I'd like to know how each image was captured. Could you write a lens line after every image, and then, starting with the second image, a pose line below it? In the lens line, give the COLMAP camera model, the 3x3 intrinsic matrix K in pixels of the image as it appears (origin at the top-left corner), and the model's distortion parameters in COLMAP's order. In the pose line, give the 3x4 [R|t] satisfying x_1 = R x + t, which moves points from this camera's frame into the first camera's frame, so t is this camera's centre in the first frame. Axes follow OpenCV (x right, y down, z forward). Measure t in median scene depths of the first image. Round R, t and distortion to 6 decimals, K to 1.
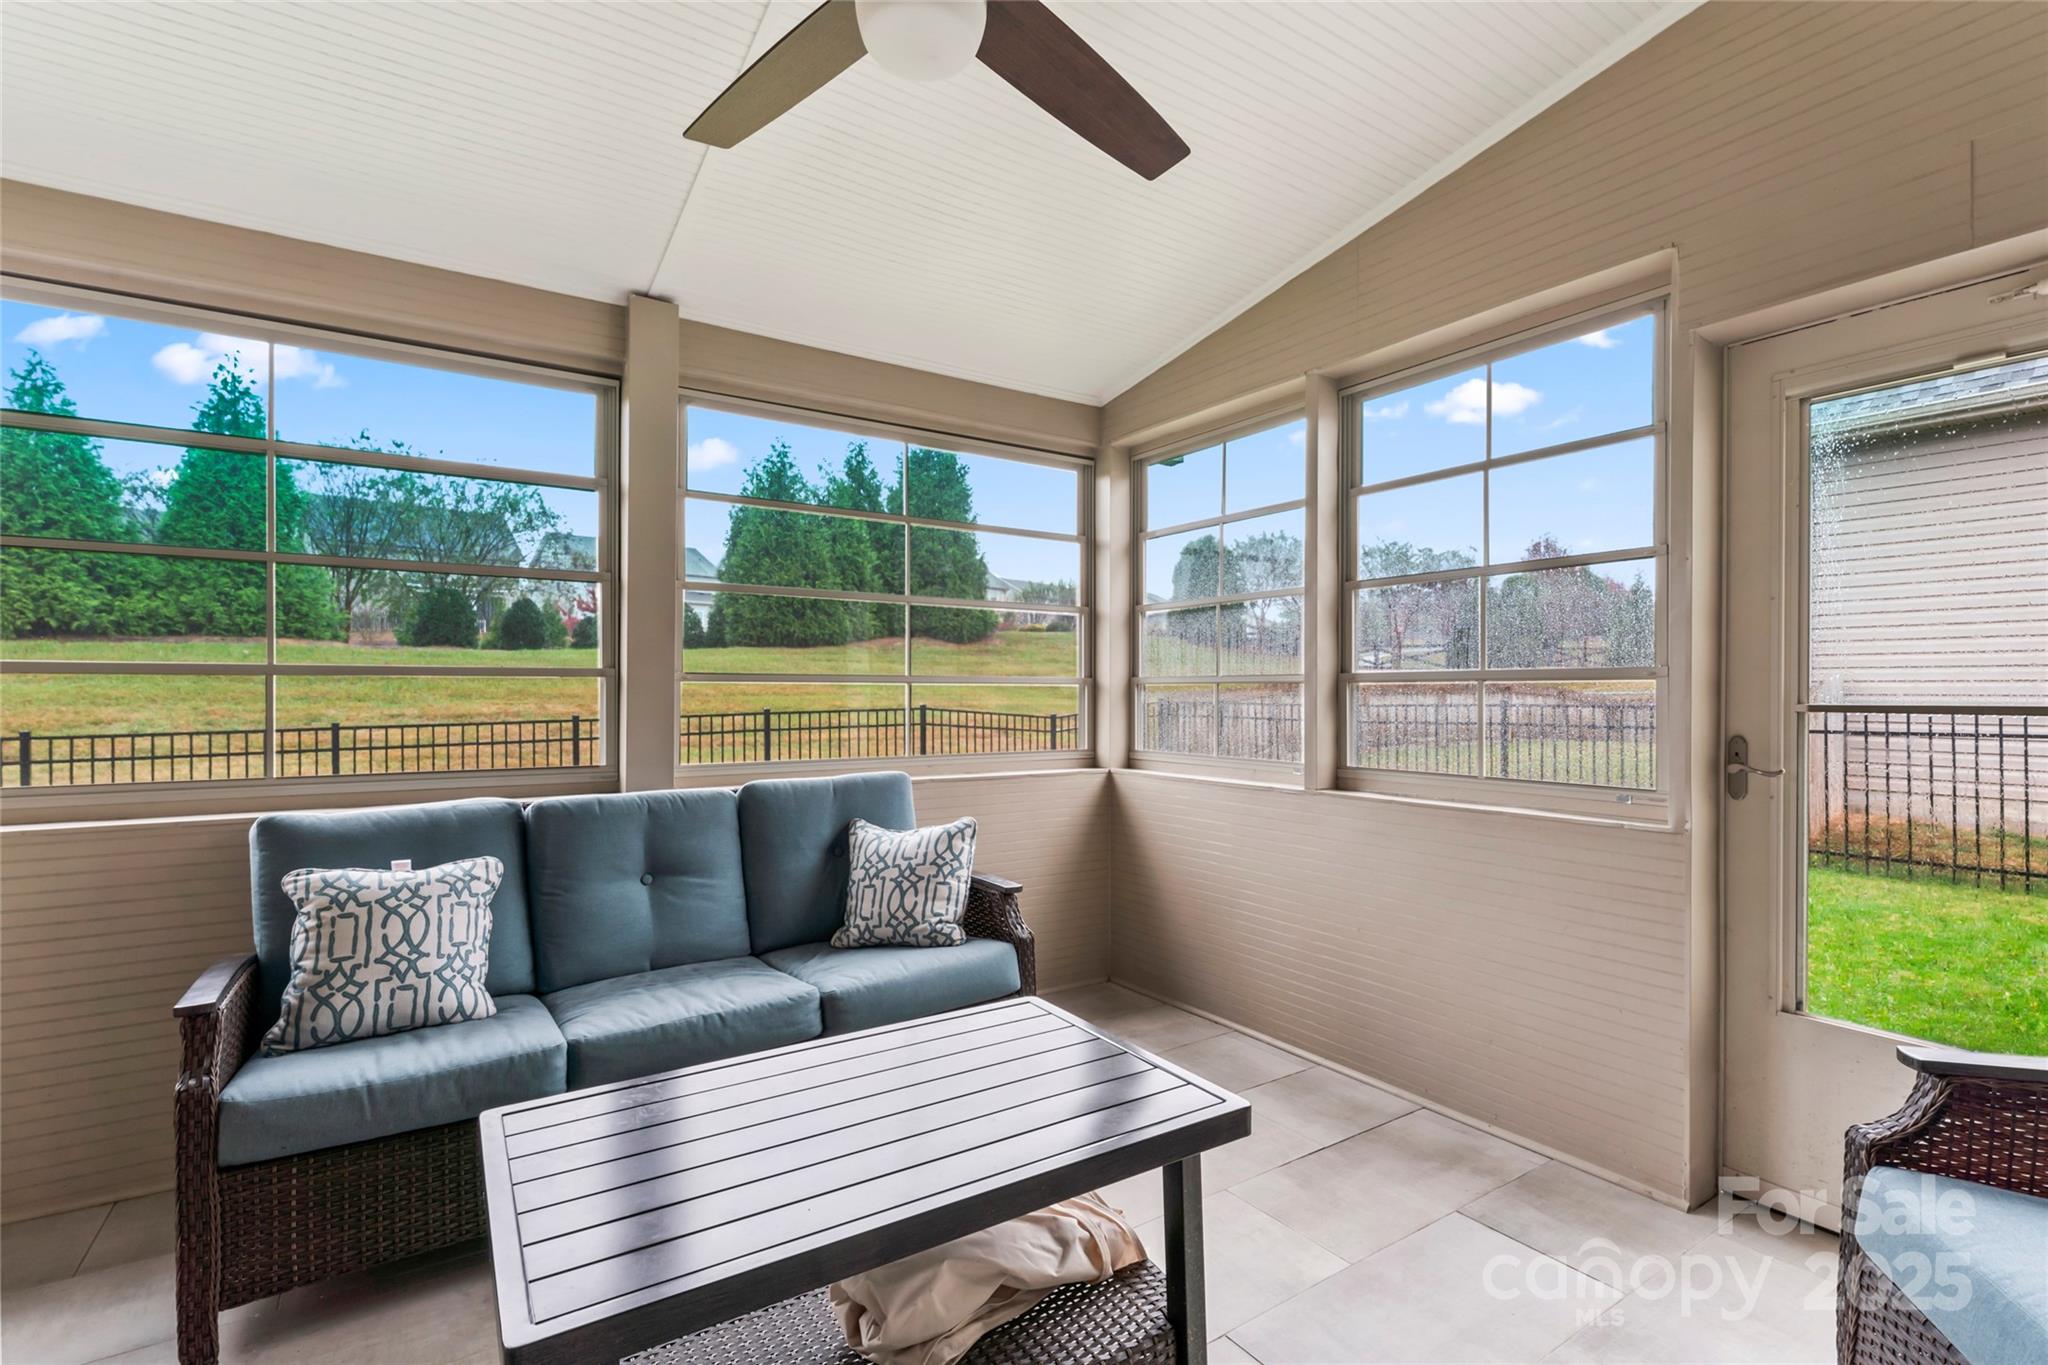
lens RADIAL K [[938.0, 0, 1024.2], [0, 938.0, 682.3], [0, 0, 1]] dist [-0.003121, 0.000138]
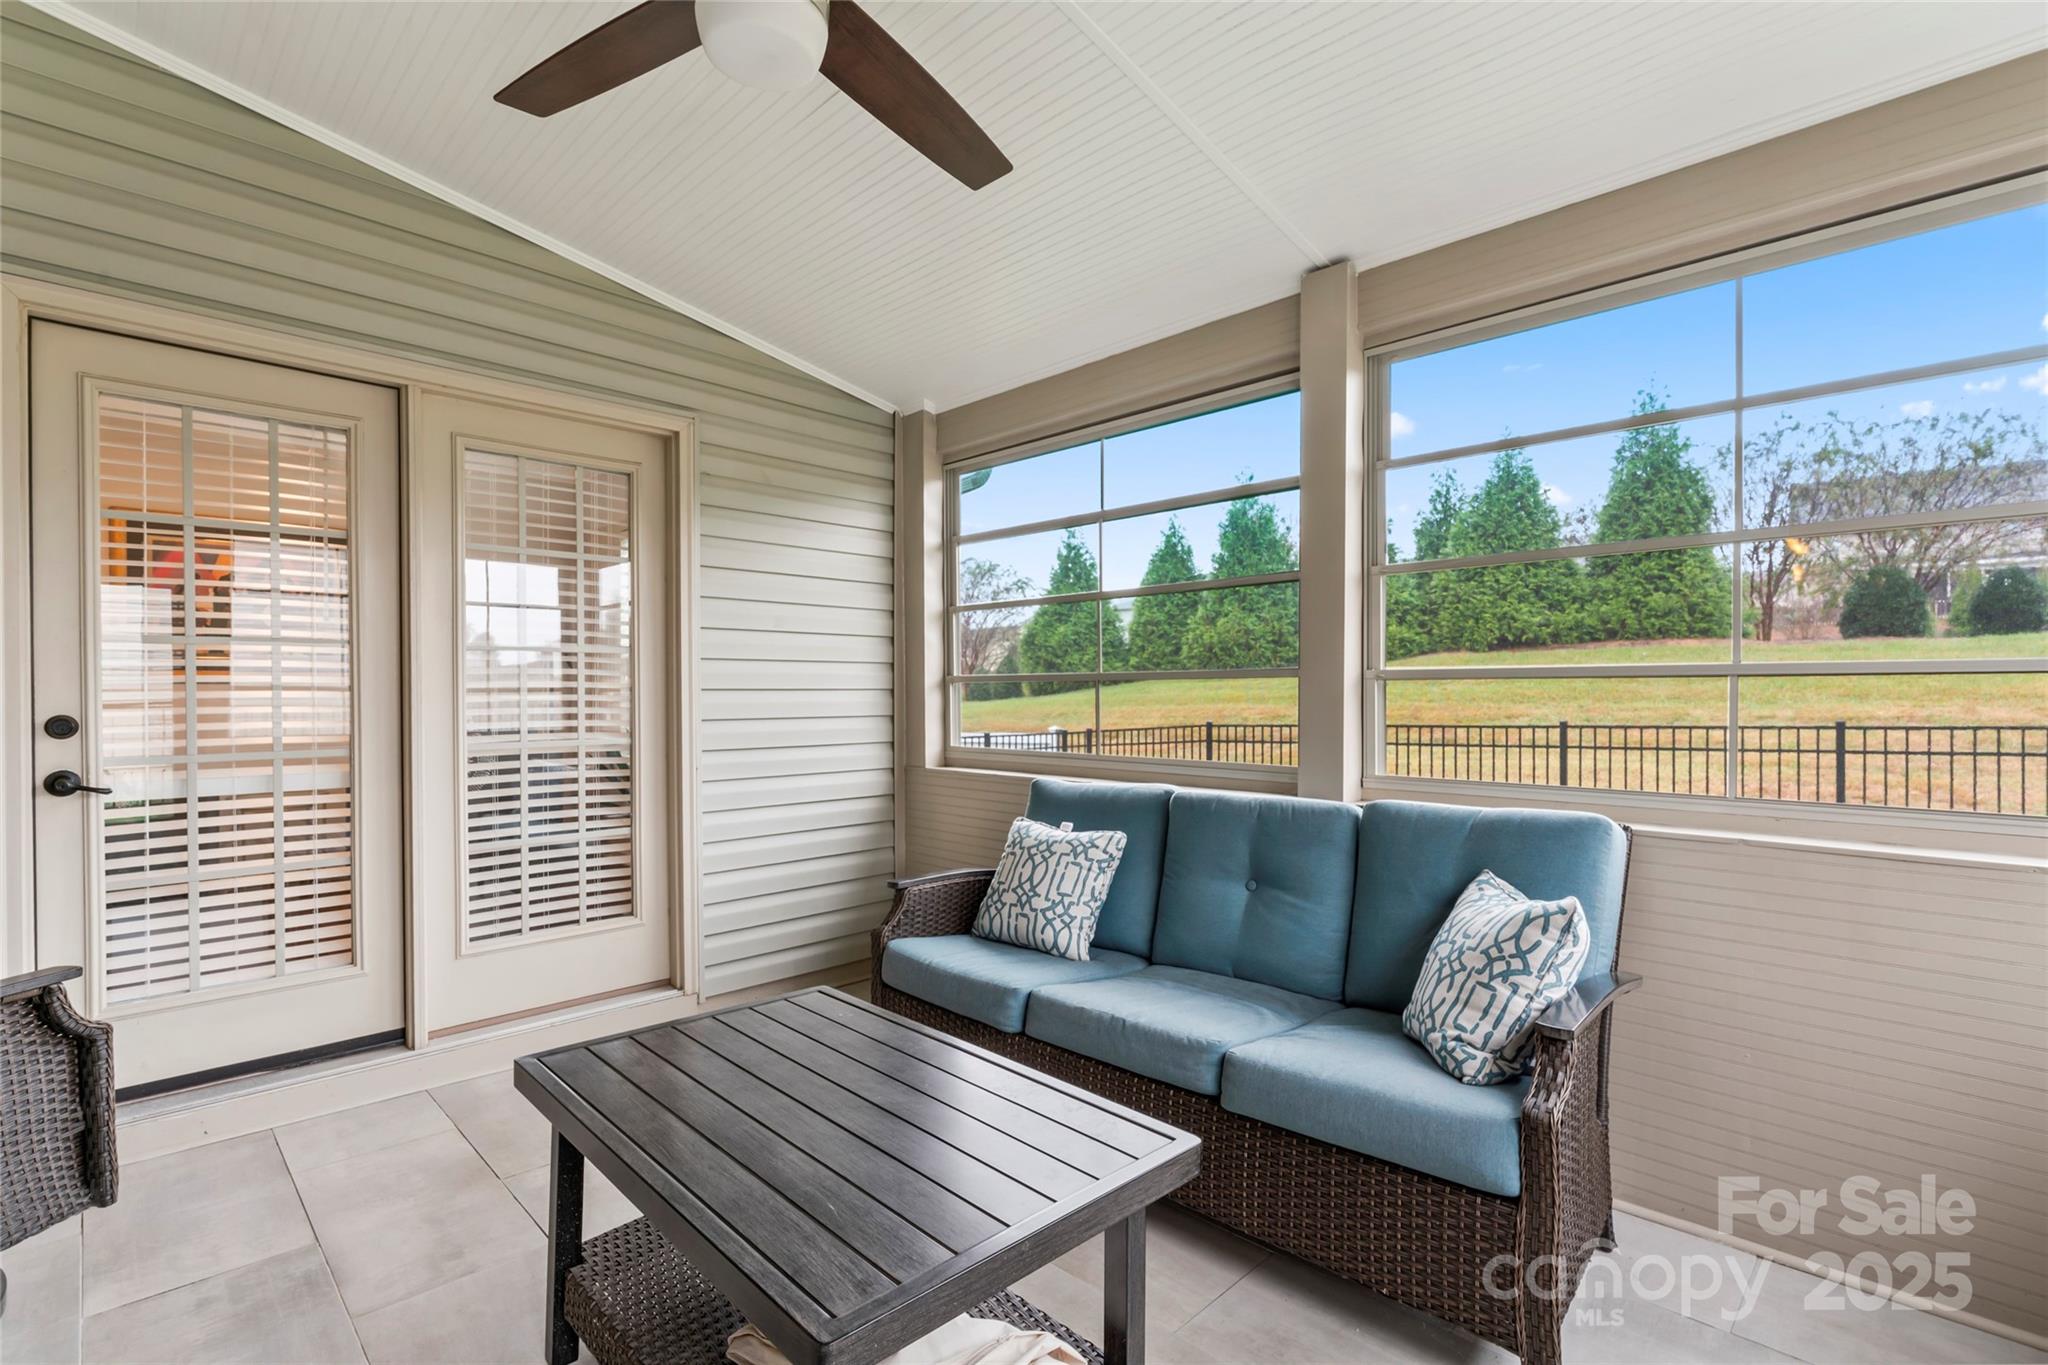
lens RADIAL K [[938.0, 0, 1019.5], [0, 938.0, 694.6], [0, 0, 1]] dist [-0.003121, 0.000138]
pose [[0.196064, 0.001618, -0.980590, 0.472518], [0.012502, 0.999913, 0.004150, 0.004703], [0.980511, -0.013073, 0.196027, 0.537745]]
